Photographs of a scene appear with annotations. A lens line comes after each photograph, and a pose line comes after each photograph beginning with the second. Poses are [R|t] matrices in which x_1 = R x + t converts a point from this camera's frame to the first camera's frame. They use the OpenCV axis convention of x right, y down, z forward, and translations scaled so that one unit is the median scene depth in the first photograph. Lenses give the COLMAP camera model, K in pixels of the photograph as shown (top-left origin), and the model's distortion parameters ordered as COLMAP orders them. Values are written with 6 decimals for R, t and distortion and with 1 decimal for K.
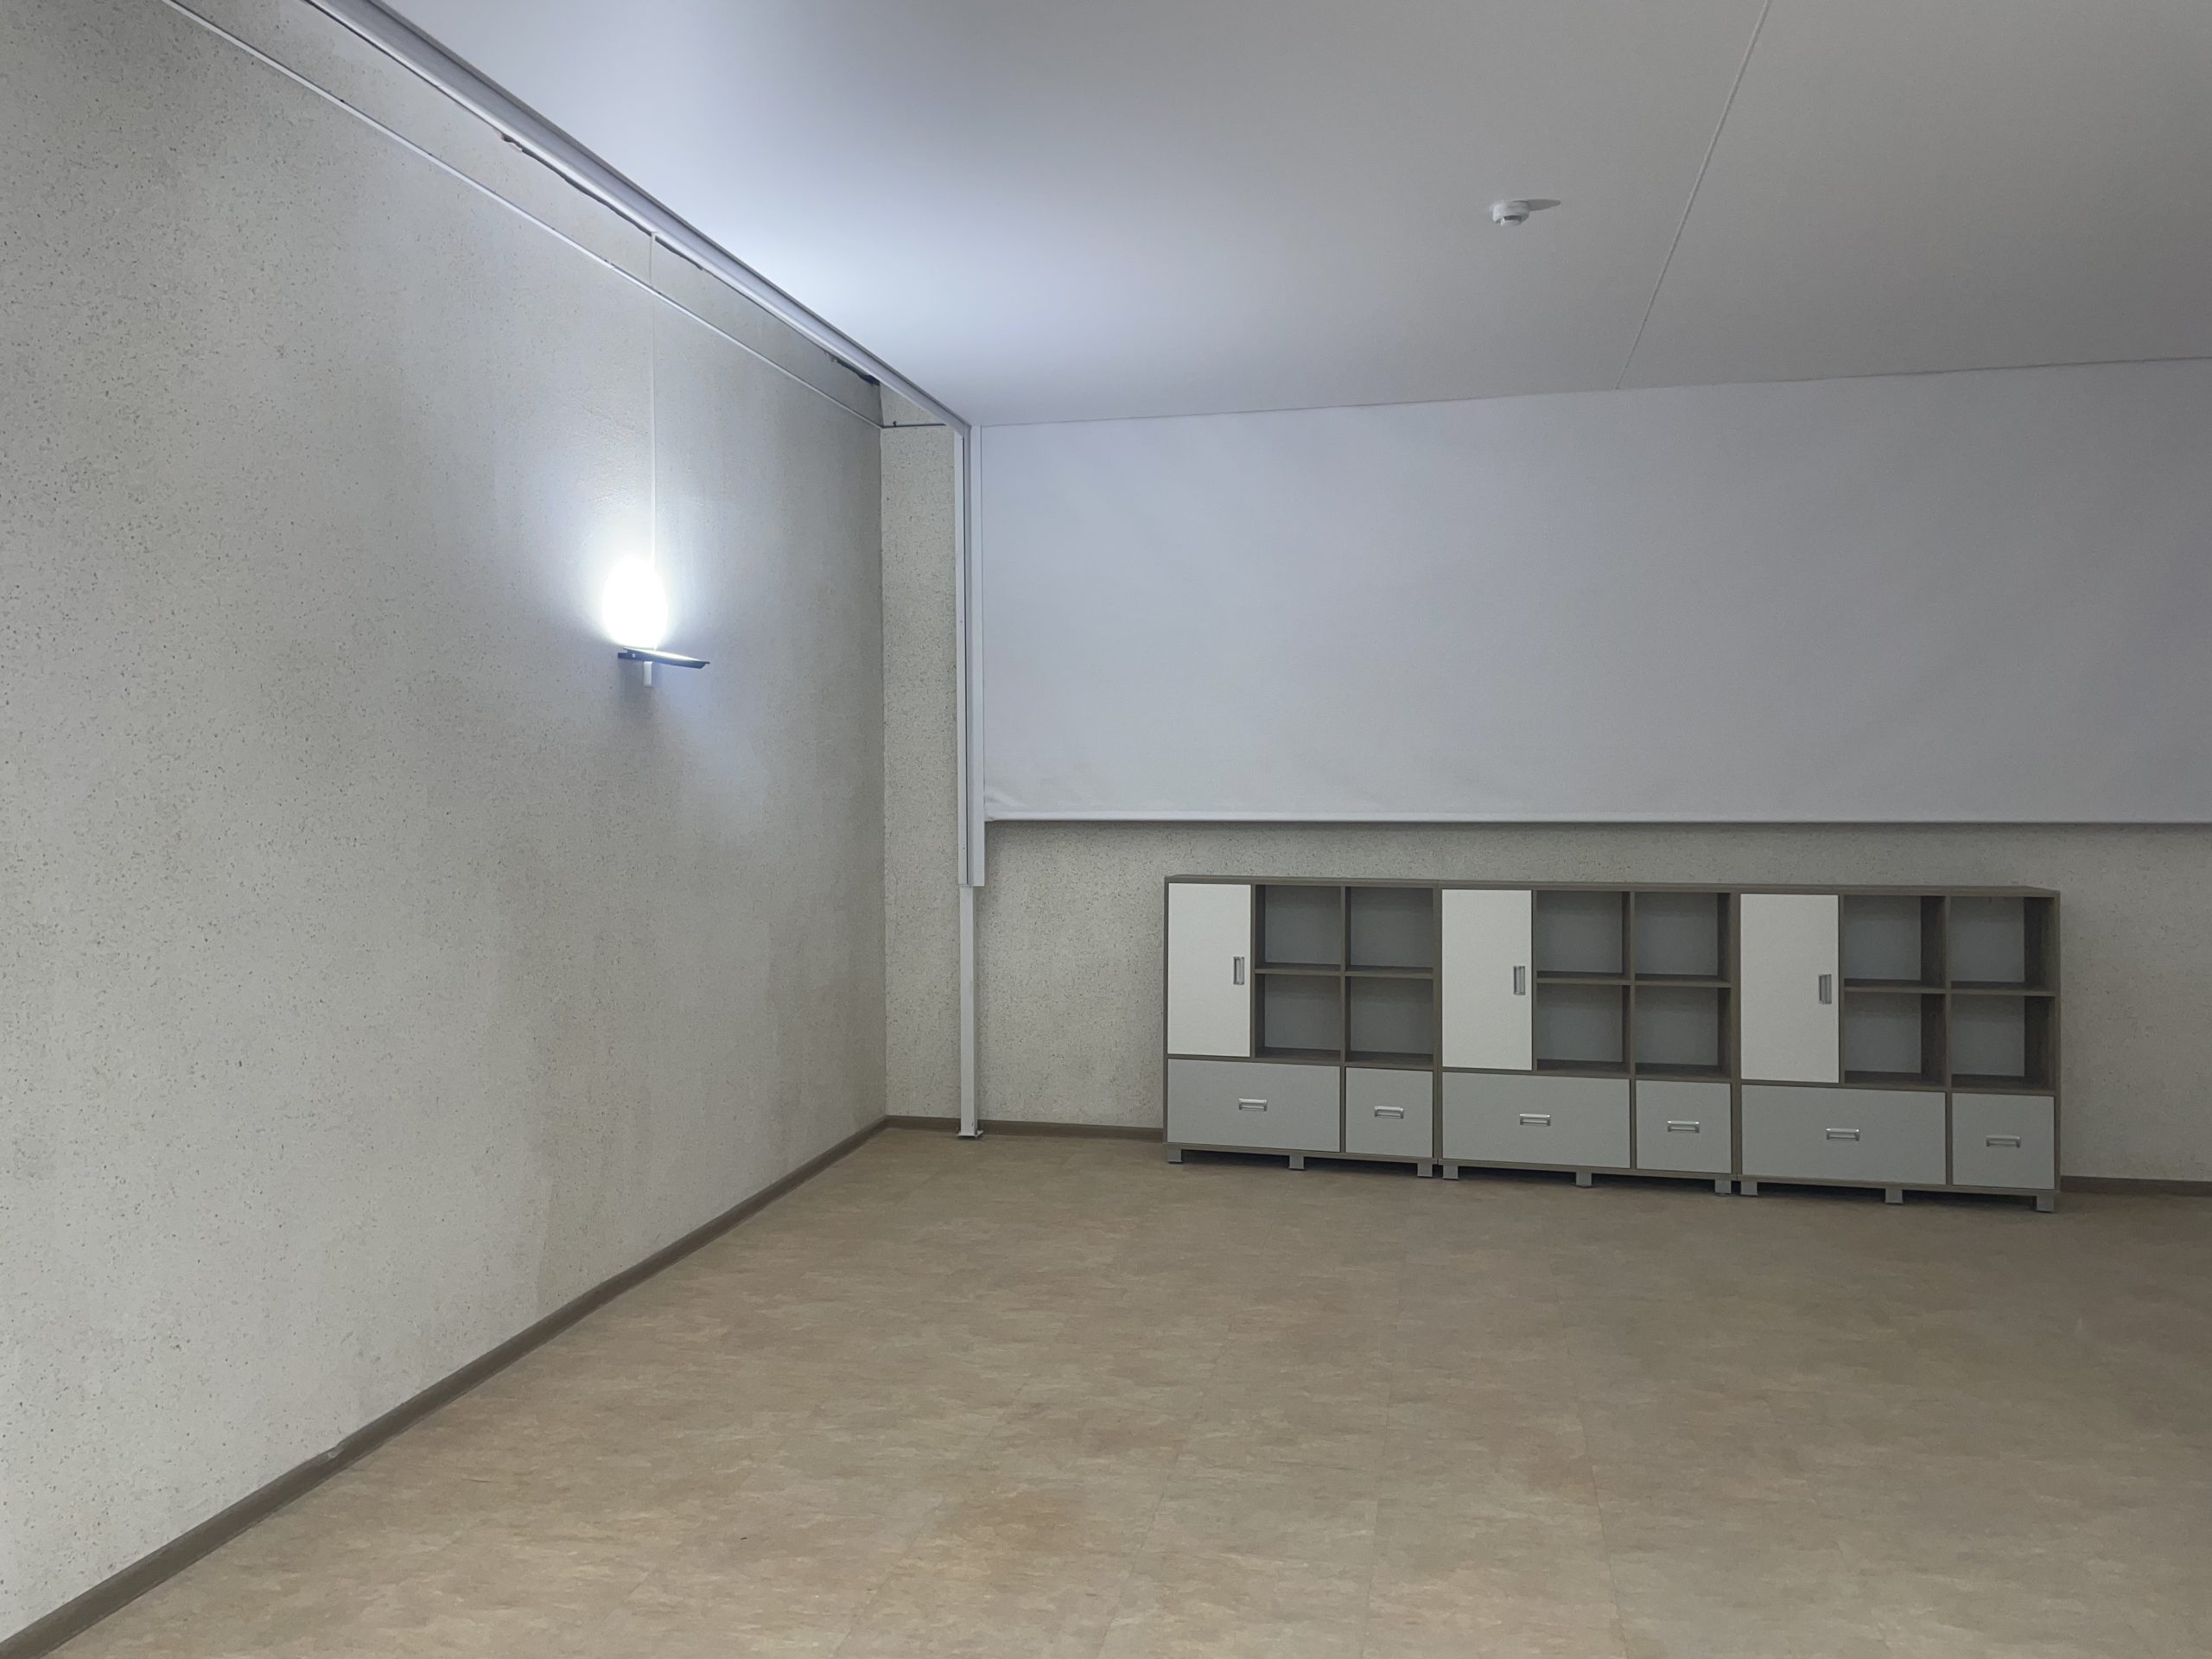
lens RADIAL K [[1683.4, 0, 1106.0], [0, 1683.4, 829.5], [0, 0, 1]] dist [0.028454, 0.000423]
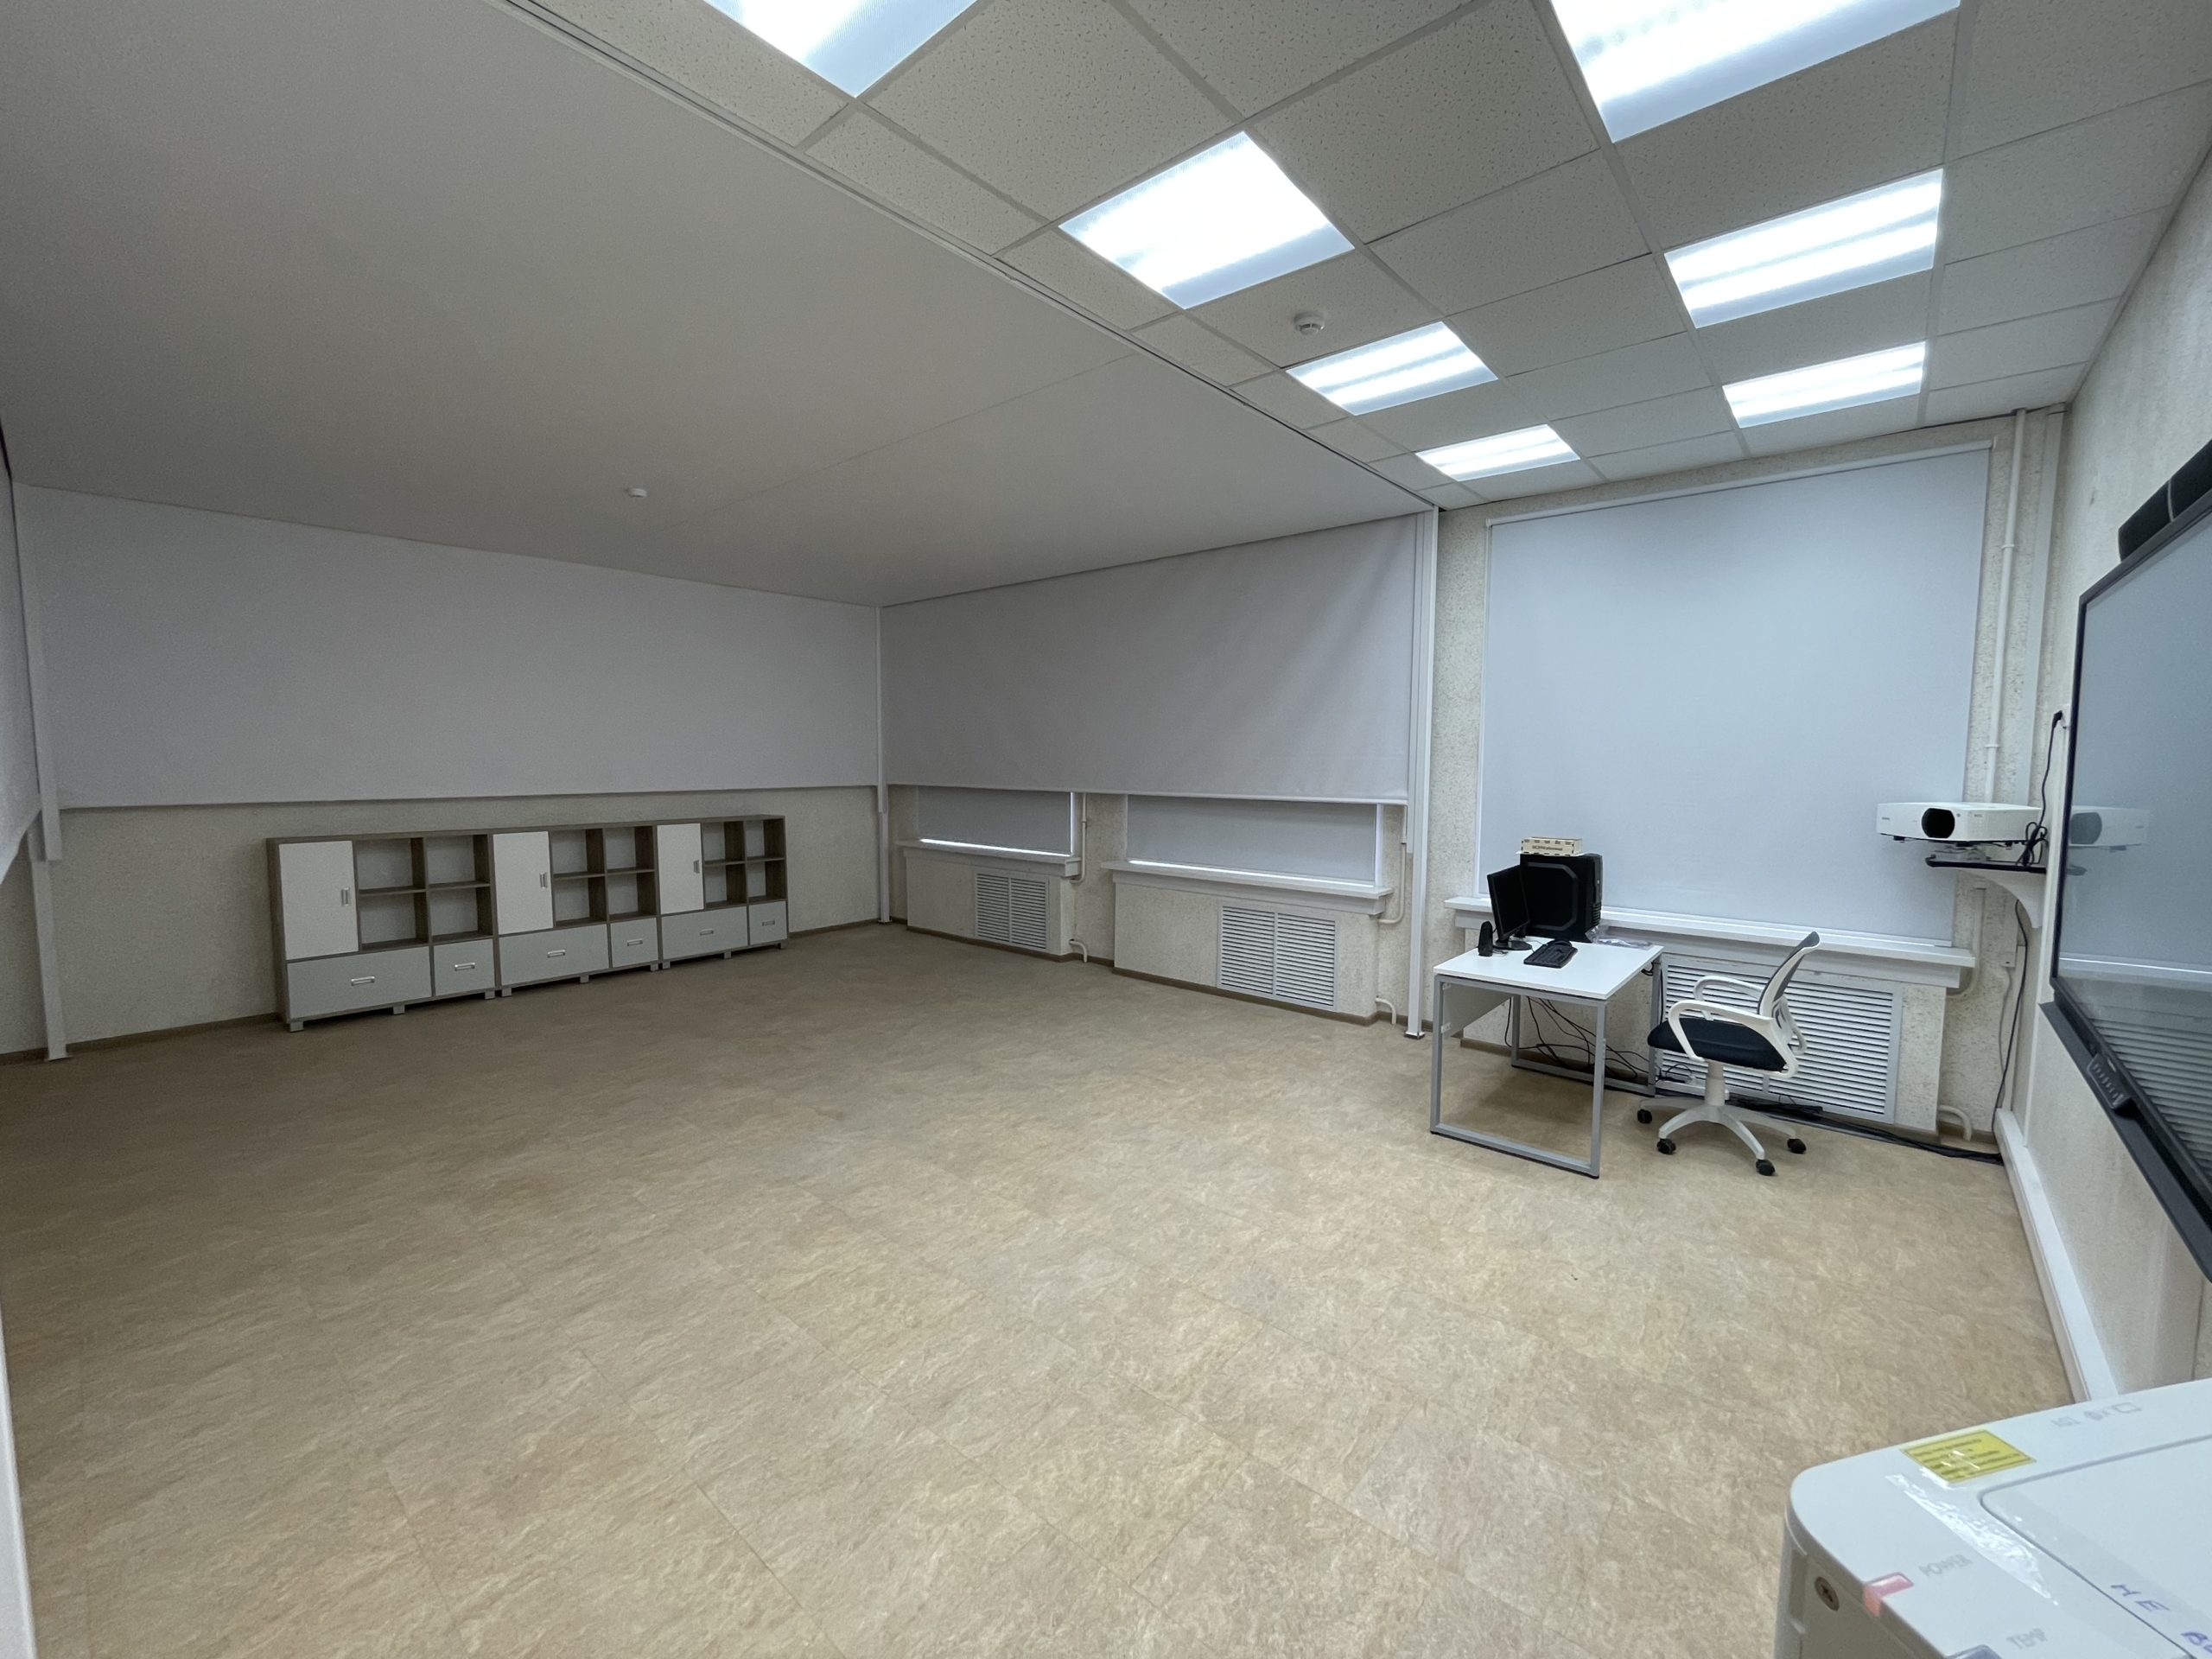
lens RADIAL K [[886.1, 0, 1097.0], [0, 886.1, 819.9], [0, 0, 1]] dist [-0.008189, -0.000023]
pose [[0.482592, -0.057793, 0.873936, -0.364379], [0.027188, 0.998328, 0.051006, -0.012458], [-0.875423, -0.000854, 0.483357, 0.000467]]
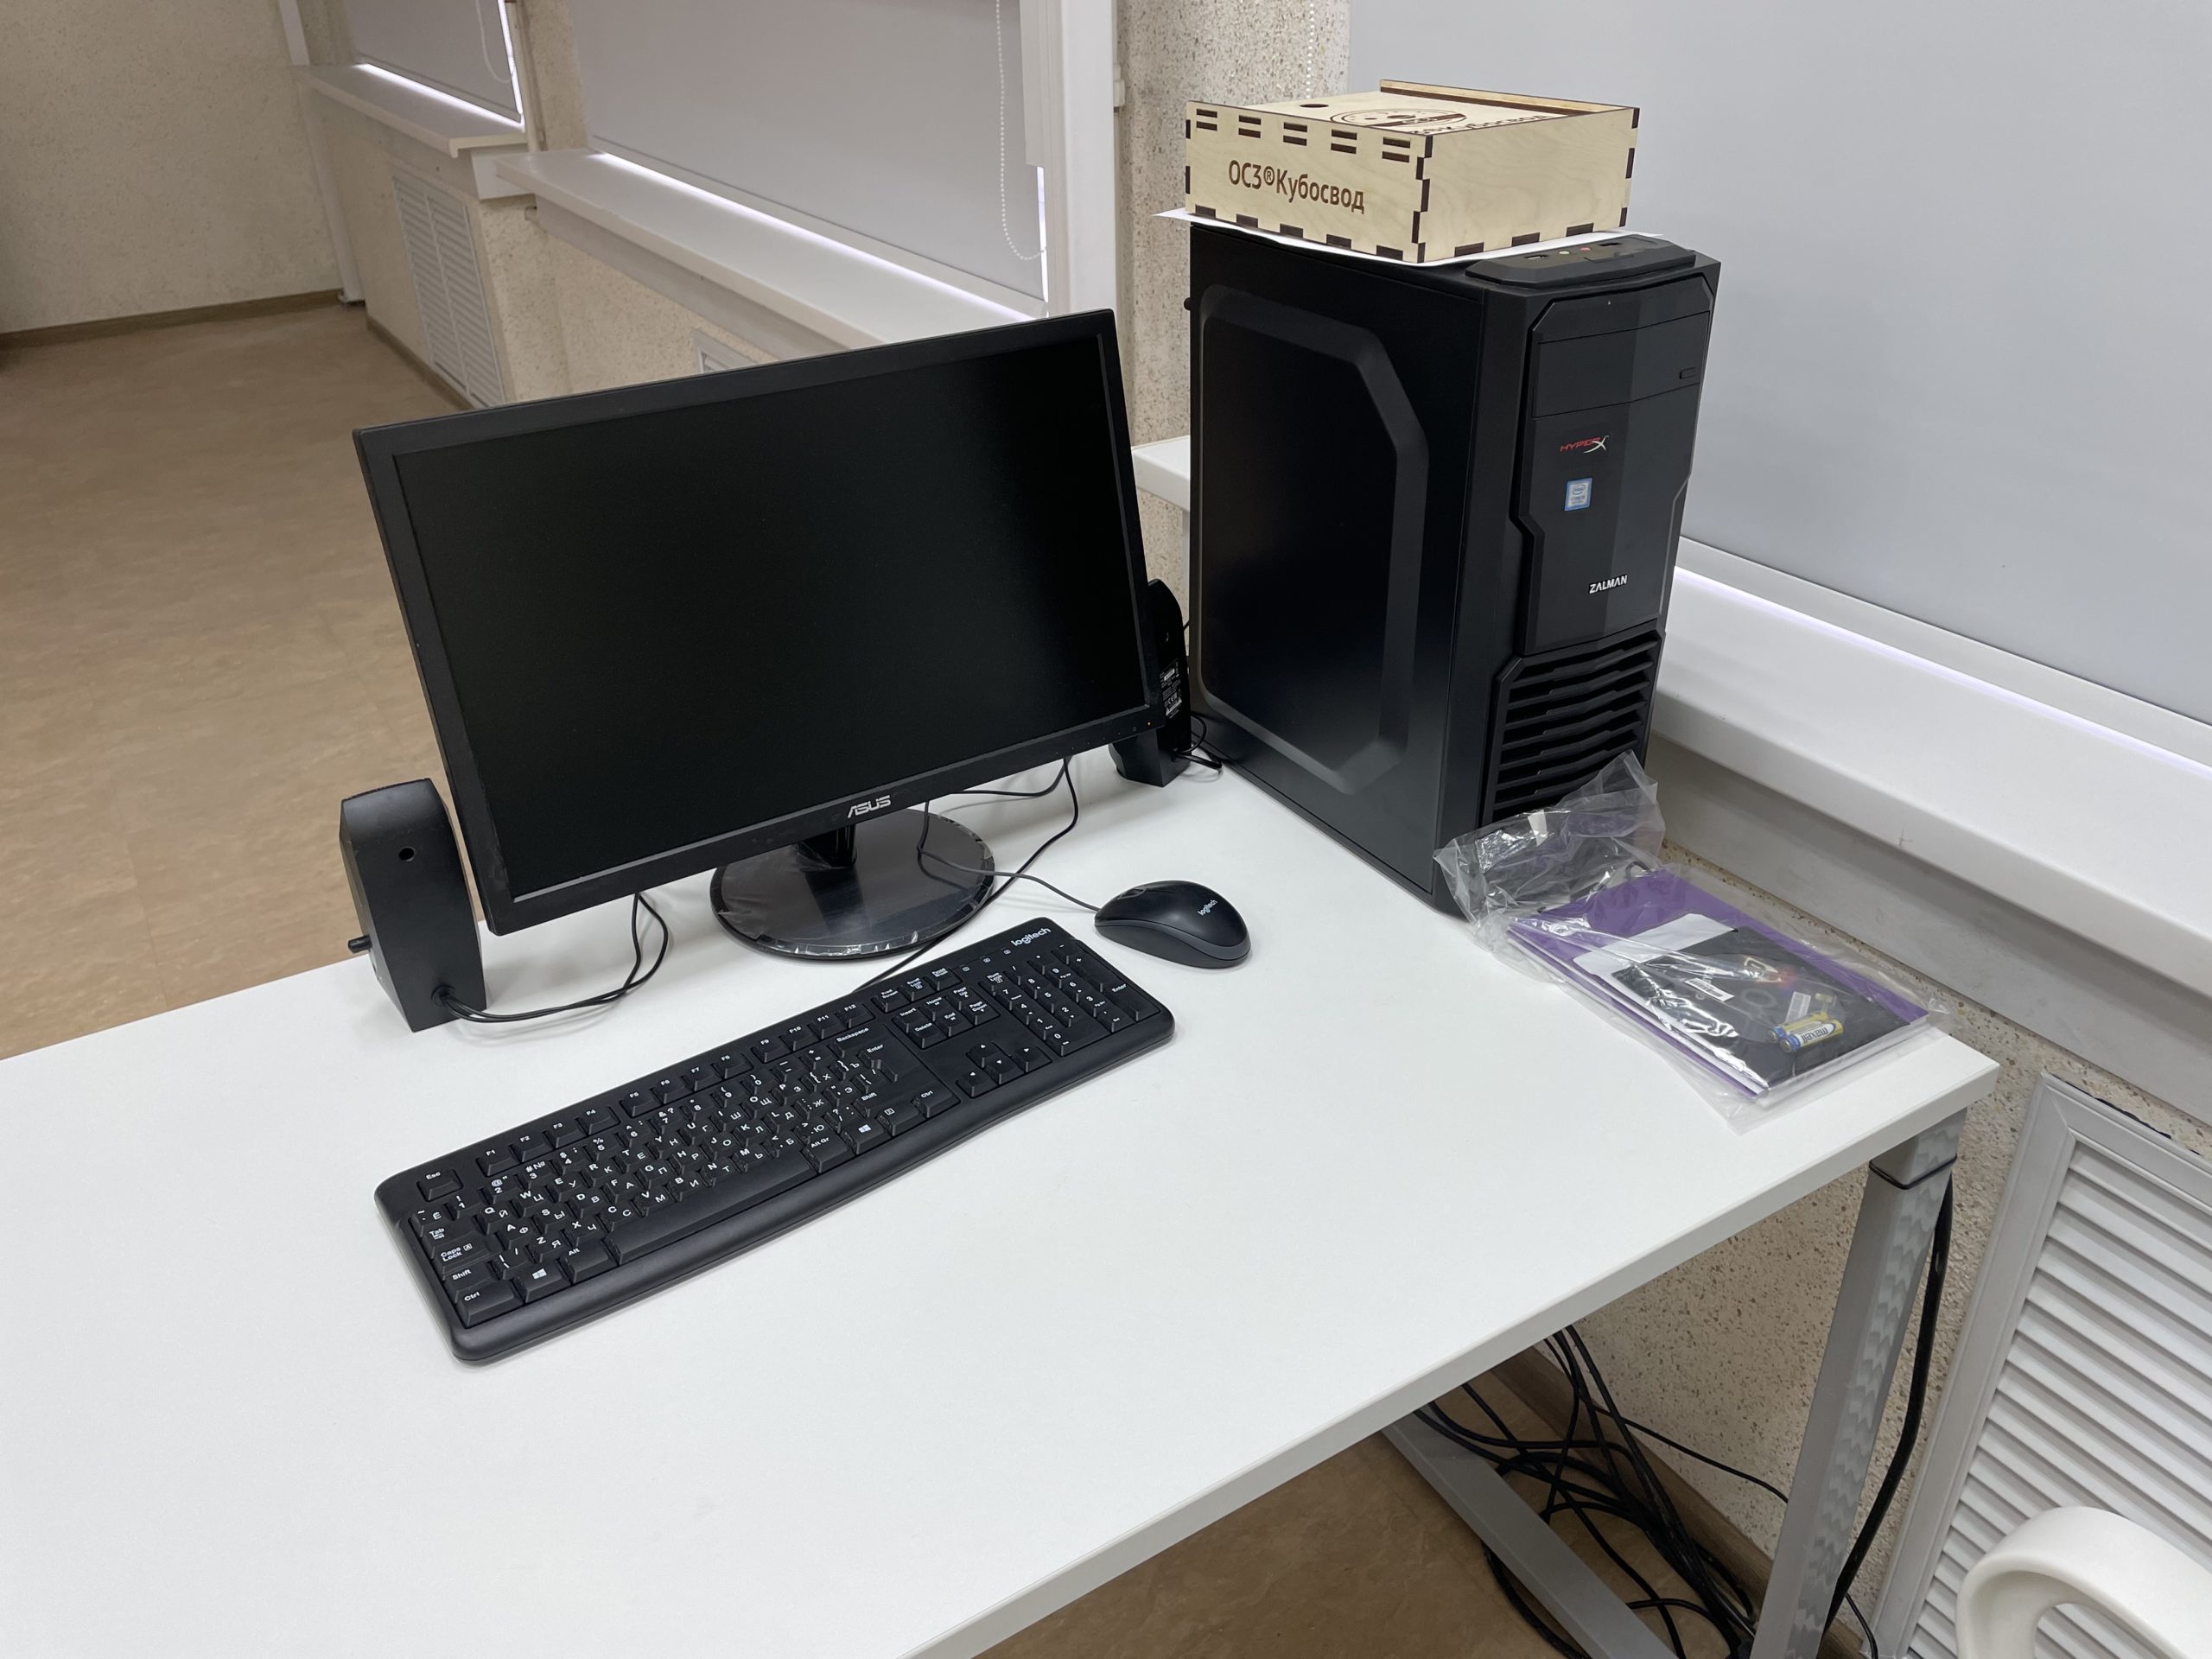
lens RADIAL K [[1683.4, 0, 1106.0], [0, 1683.4, 829.5], [0, 0, 1]] dist [0.028454, 0.000423]
pose [[0.717163, -0.355236, 0.599570, 0.402111], [0.042271, 0.880921, 0.471371, 0.039548], [-0.695622, -0.312706, 0.646781, -0.108659]]
